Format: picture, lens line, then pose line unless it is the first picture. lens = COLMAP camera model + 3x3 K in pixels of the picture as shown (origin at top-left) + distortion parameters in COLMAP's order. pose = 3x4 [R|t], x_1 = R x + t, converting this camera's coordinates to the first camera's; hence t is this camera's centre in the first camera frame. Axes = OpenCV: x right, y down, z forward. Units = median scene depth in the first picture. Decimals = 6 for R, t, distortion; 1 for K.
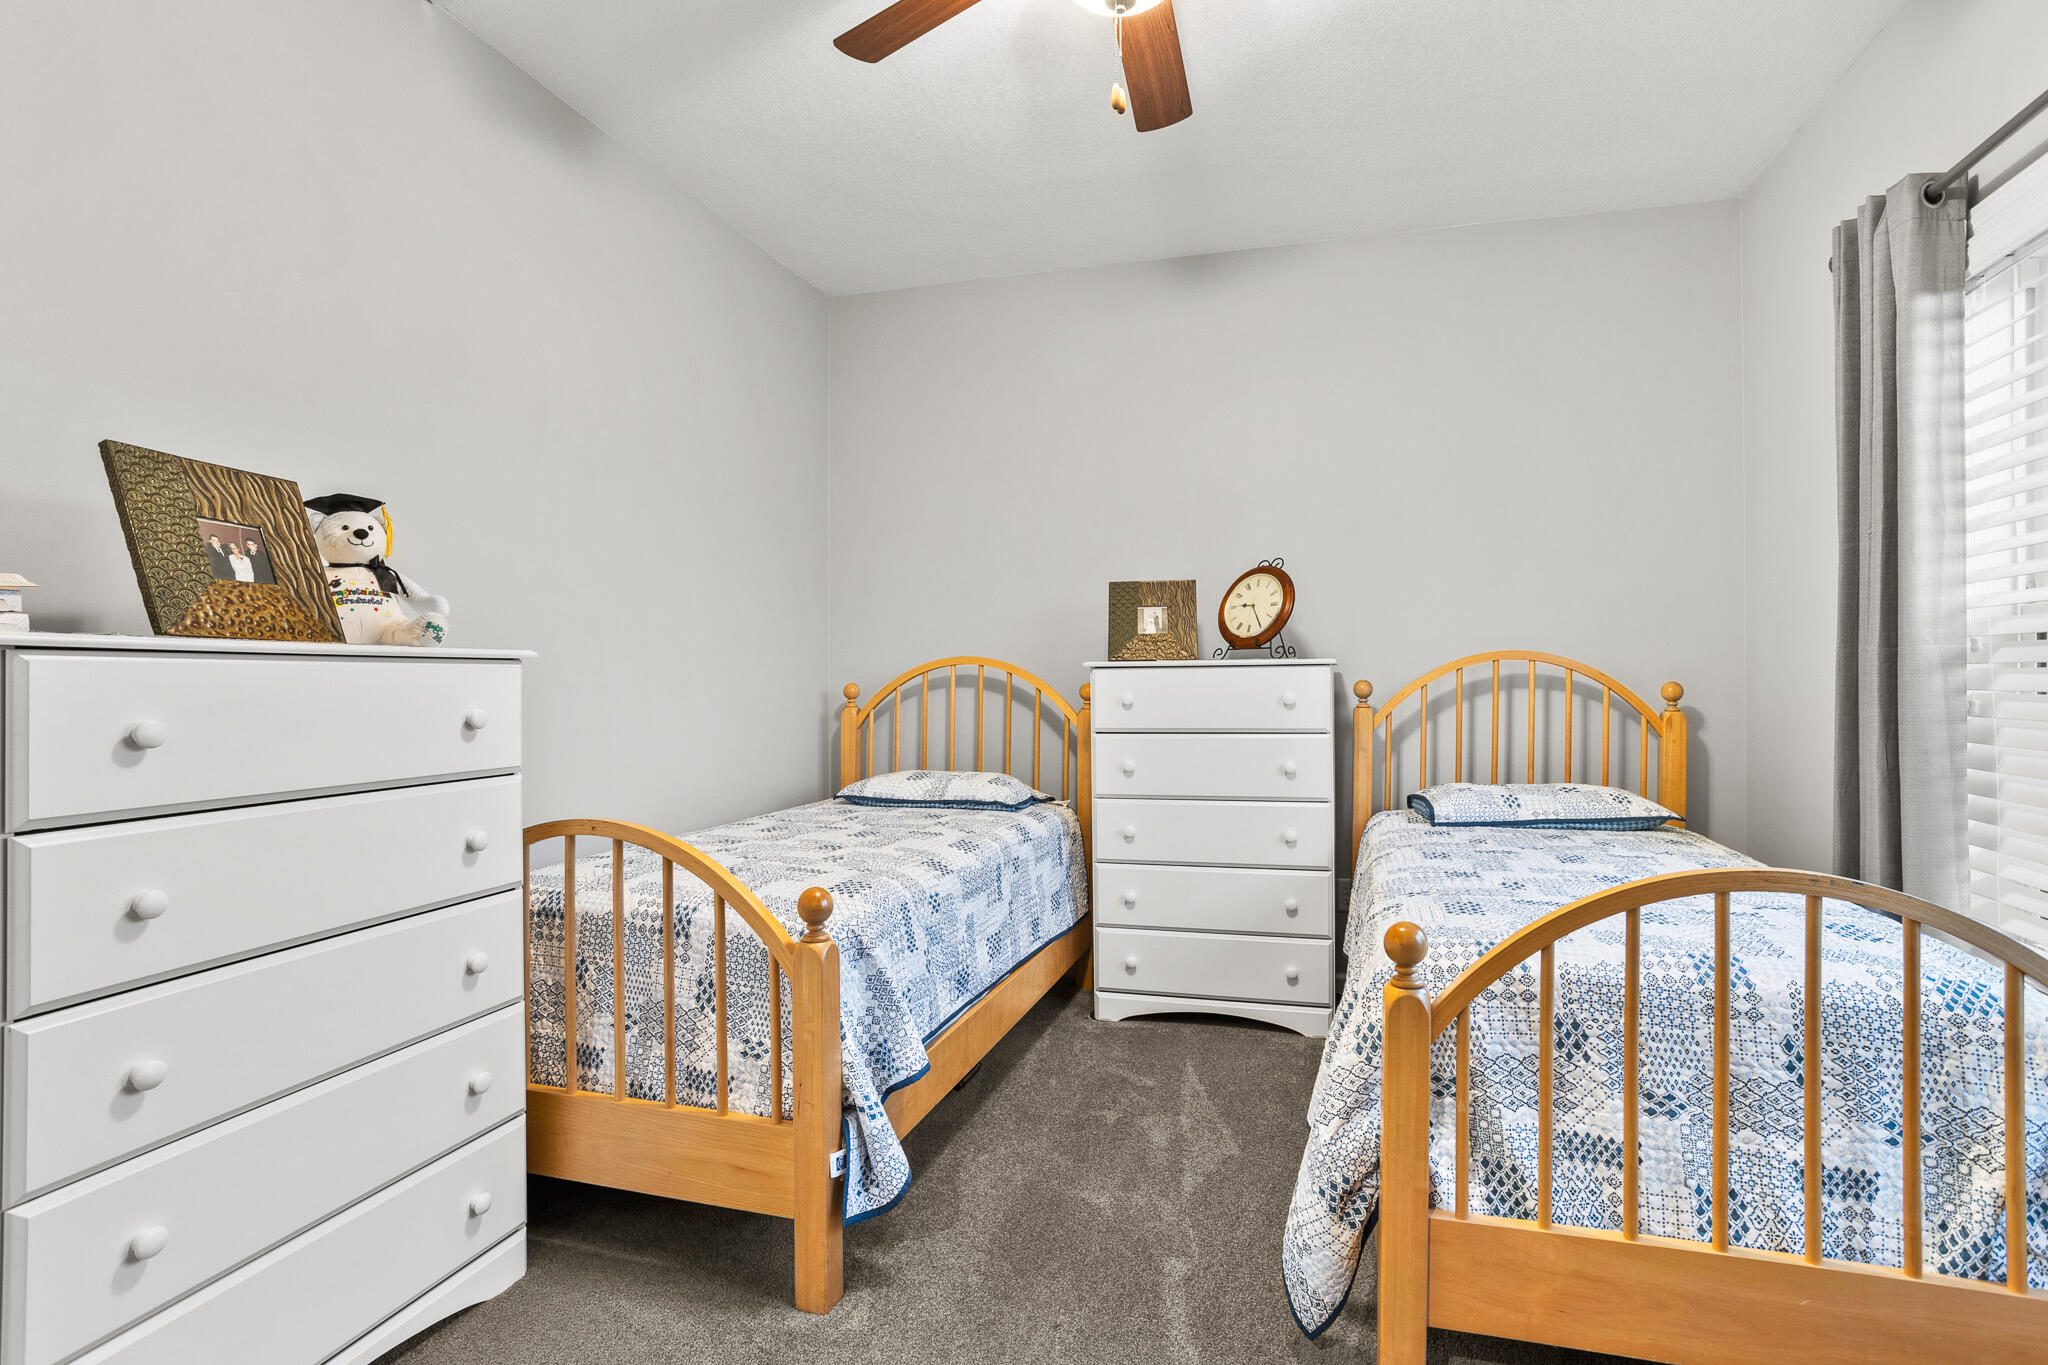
lens RADIAL K [[1016.9, 0, 1023.6], [0, 1016.9, 675.0], [0, 0, 1]] dist [-0.048402, 0.027540]
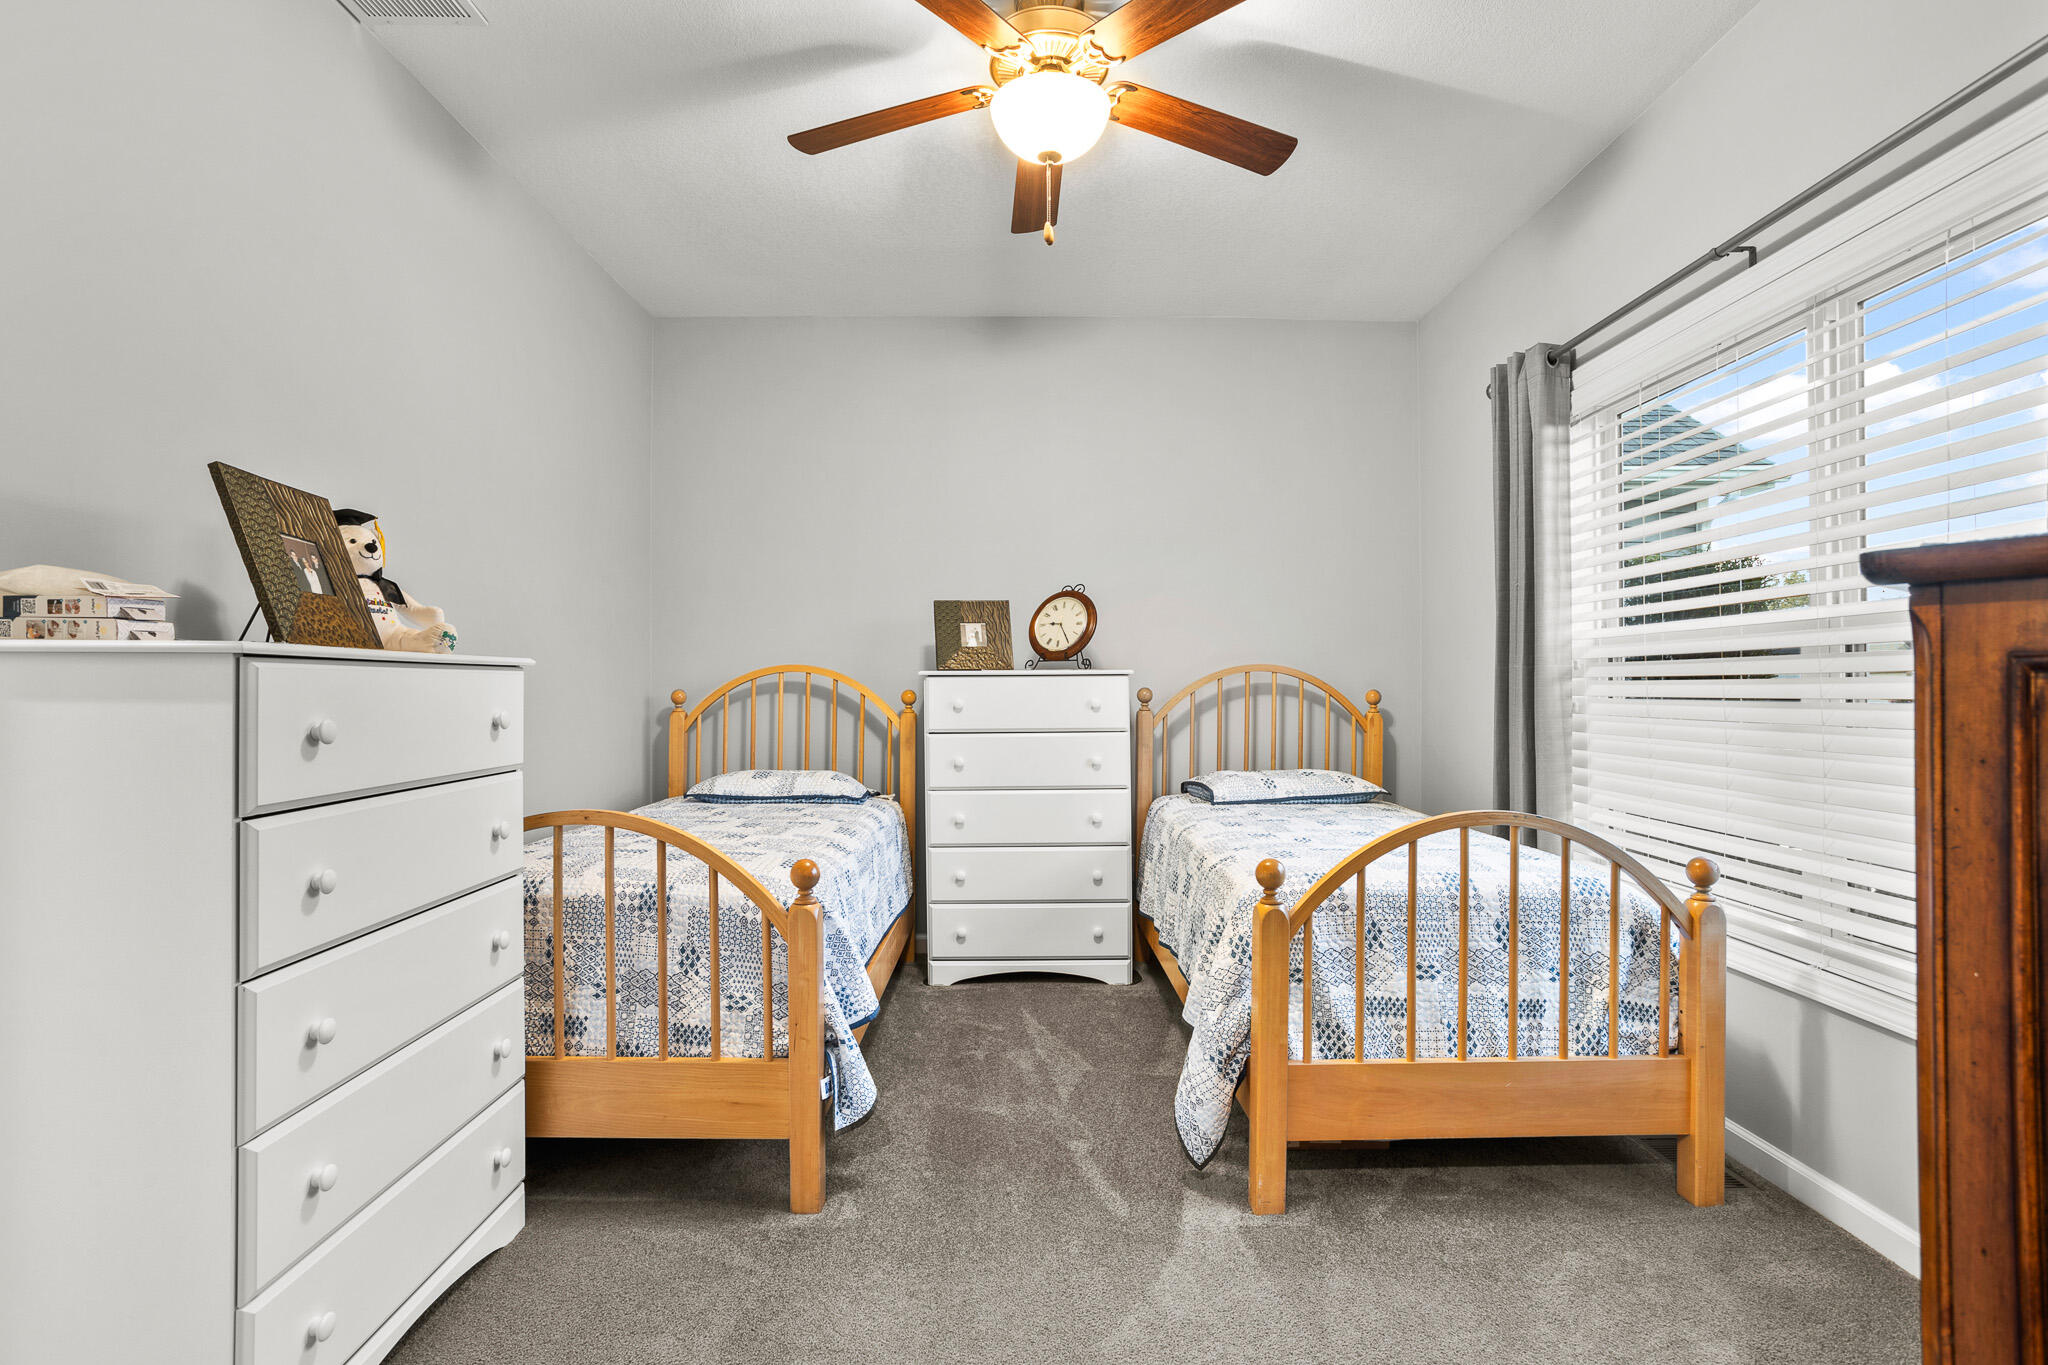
lens RADIAL K [[991.5, 0, 1029.7], [0, 991.5, 678.7], [0, 0, 1]] dist [-0.055449, 0.032200]
pose [[0.958868, 0.005672, 0.283797, -0.267197], [-0.004653, 0.999980, -0.004264, -0.000129], [-0.283815, 0.002768, 0.958875, -0.183524]]
